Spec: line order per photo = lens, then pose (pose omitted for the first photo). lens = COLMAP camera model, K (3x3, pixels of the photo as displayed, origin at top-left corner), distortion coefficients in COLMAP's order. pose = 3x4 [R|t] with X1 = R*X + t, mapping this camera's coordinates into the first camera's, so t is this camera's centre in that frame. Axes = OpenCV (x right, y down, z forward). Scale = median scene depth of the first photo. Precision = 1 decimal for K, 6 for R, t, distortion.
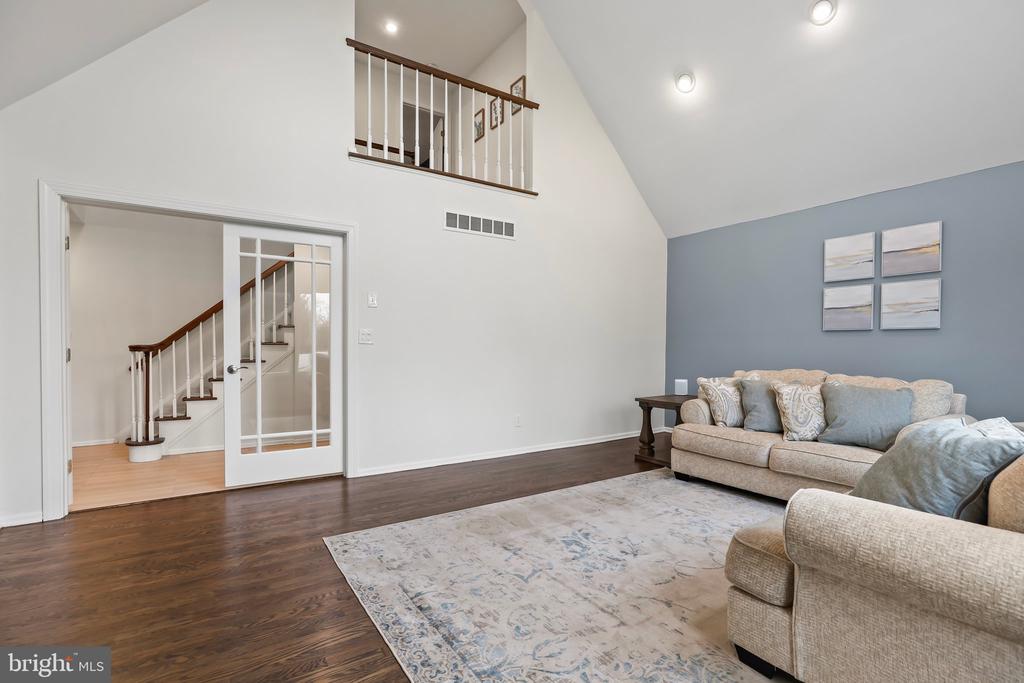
lens RADIAL K [[478.9, 0, 512.0], [0, 478.9, 341.5], [0, 0, 1]] dist [-0.001607, -0.000095]
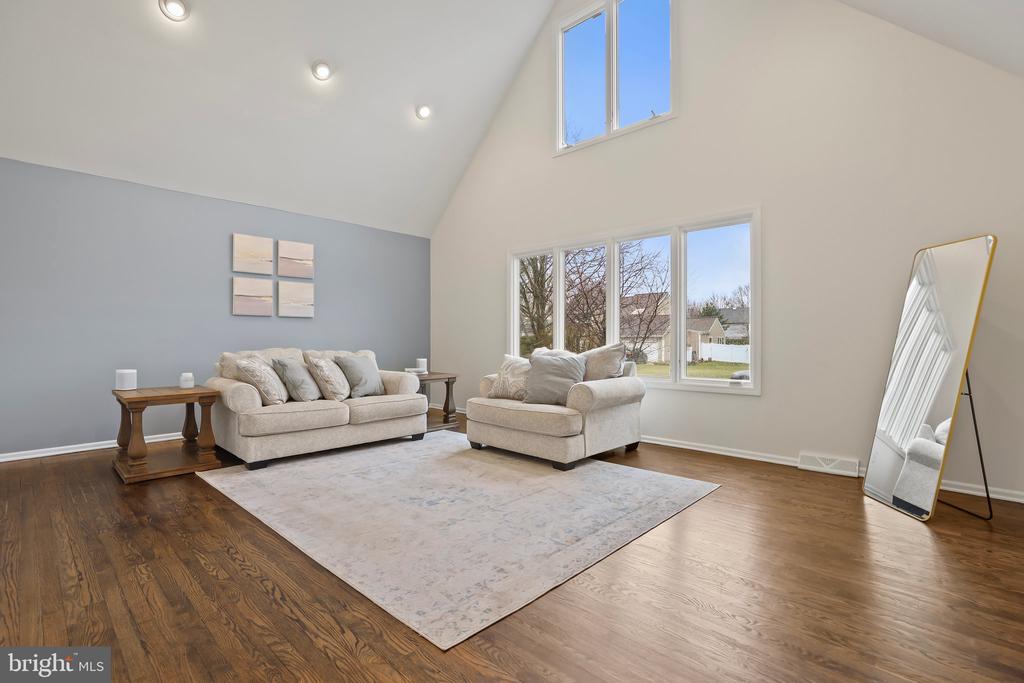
lens RADIAL K [[475.0, 0, 512.0], [0, 475.0, 341.5], [0, 0, 1]] dist [-0.000355, -0.000055]
pose [[-0.220667, -0.012114, 0.975274, -0.625689], [-0.012925, 0.999871, 0.009495, 0.022731], [-0.975263, -0.010510, -0.220796, 0.681500]]
